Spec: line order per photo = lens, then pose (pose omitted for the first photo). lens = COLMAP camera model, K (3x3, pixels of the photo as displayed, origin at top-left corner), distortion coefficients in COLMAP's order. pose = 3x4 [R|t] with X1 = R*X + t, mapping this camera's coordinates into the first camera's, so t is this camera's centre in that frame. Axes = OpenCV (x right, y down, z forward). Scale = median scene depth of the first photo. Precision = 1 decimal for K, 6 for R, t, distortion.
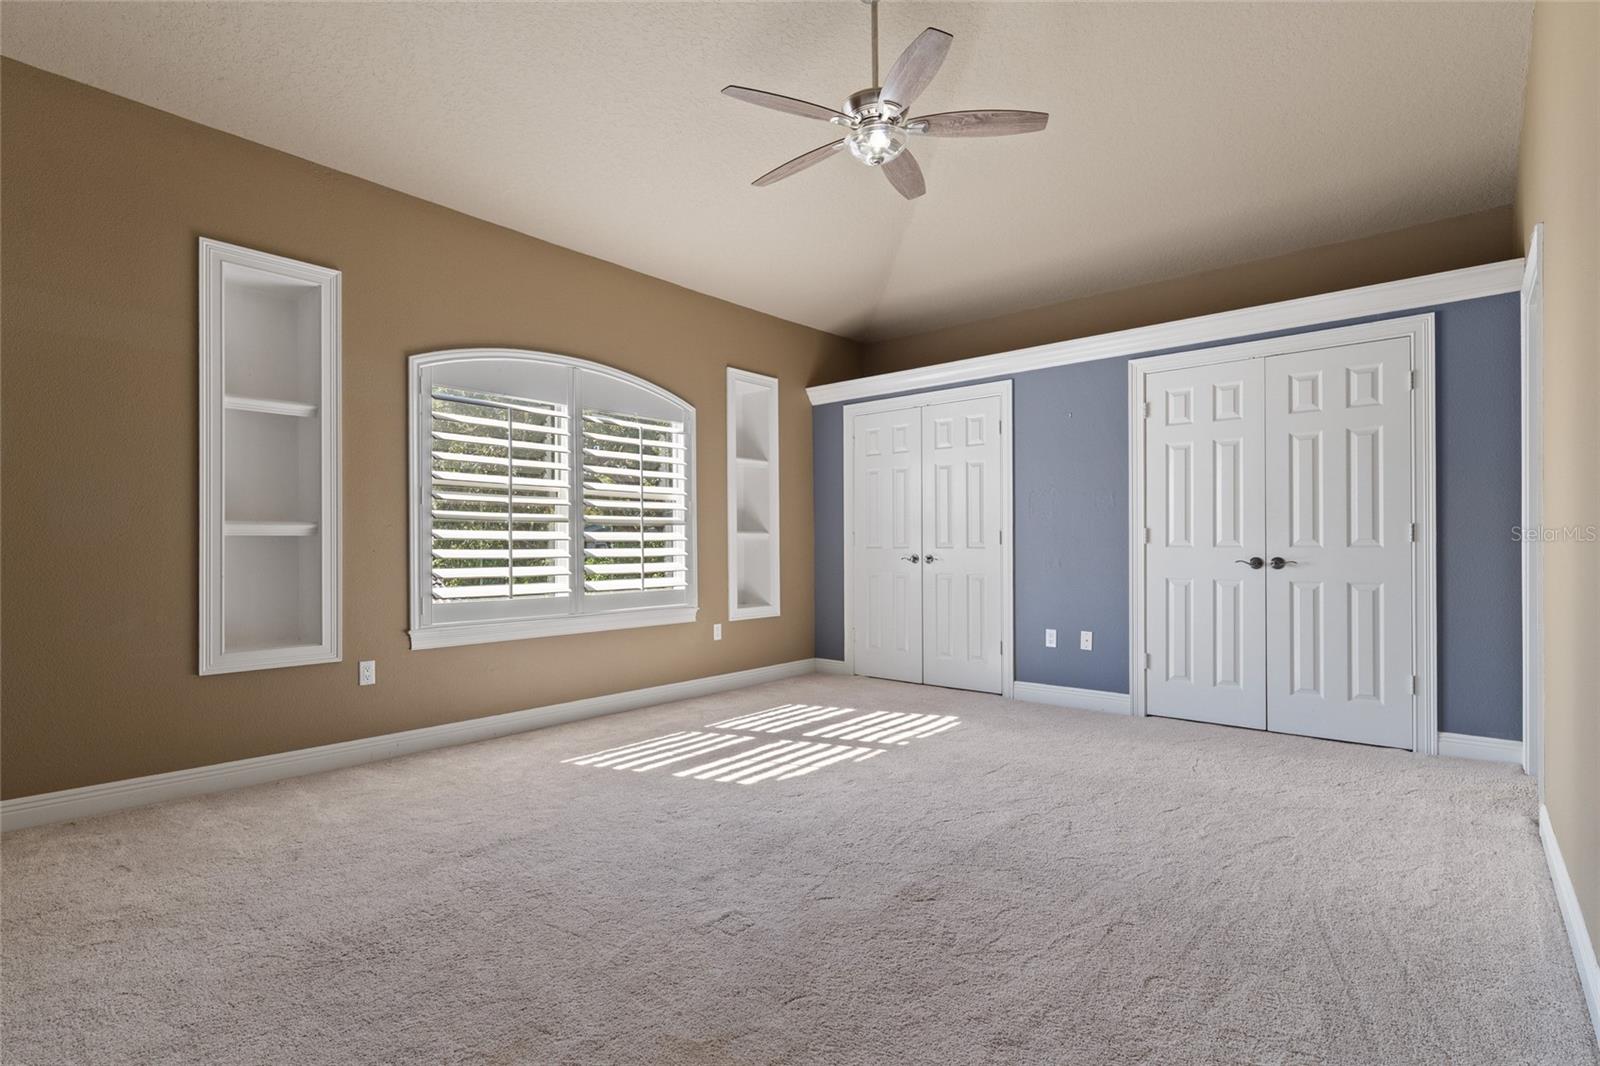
lens RADIAL K [[750.8, 0, 801.2], [0, 750.8, 532.7], [0, 0, 1]] dist [-0.001845, 0.000632]
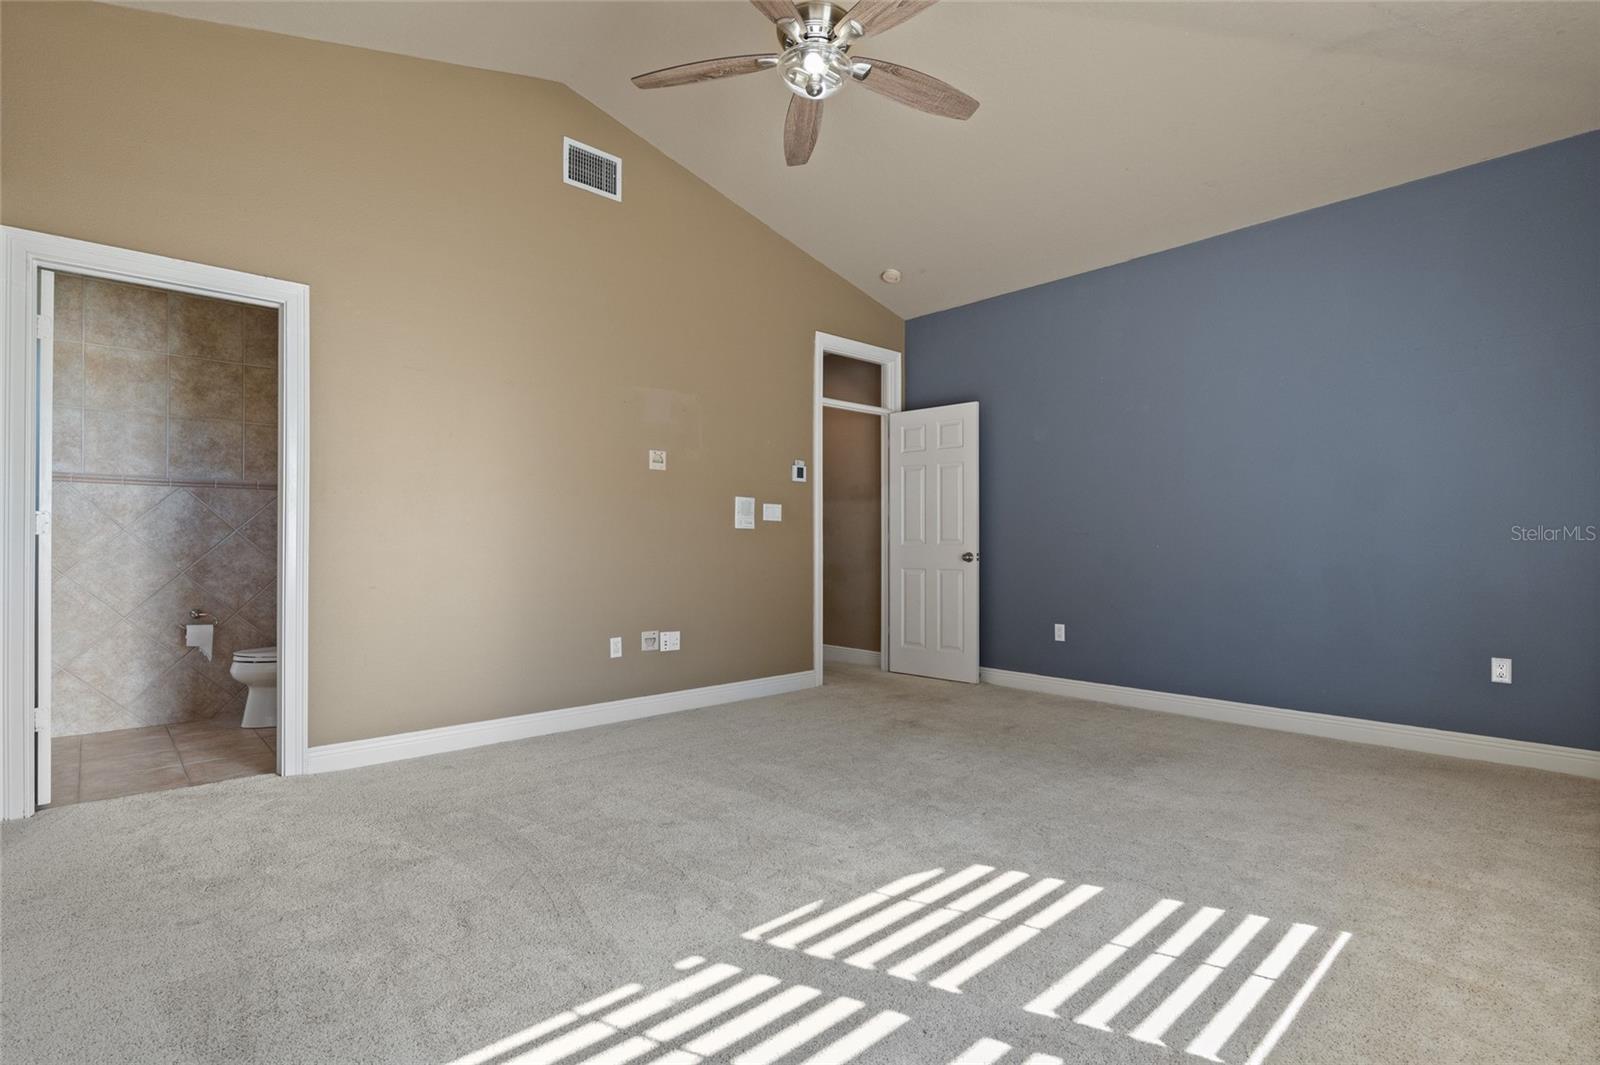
lens RADIAL K [[750.8, 0, 798.4], [0, 750.8, 528.5], [0, 0, 1]] dist [-0.001845, 0.000632]
pose [[-0.993952, 0.001267, 0.109809, 0.017879], [0.001366, 0.999999, 0.000821, 0.009313], [-0.109808, 0.000966, -0.993952, 1.551742]]
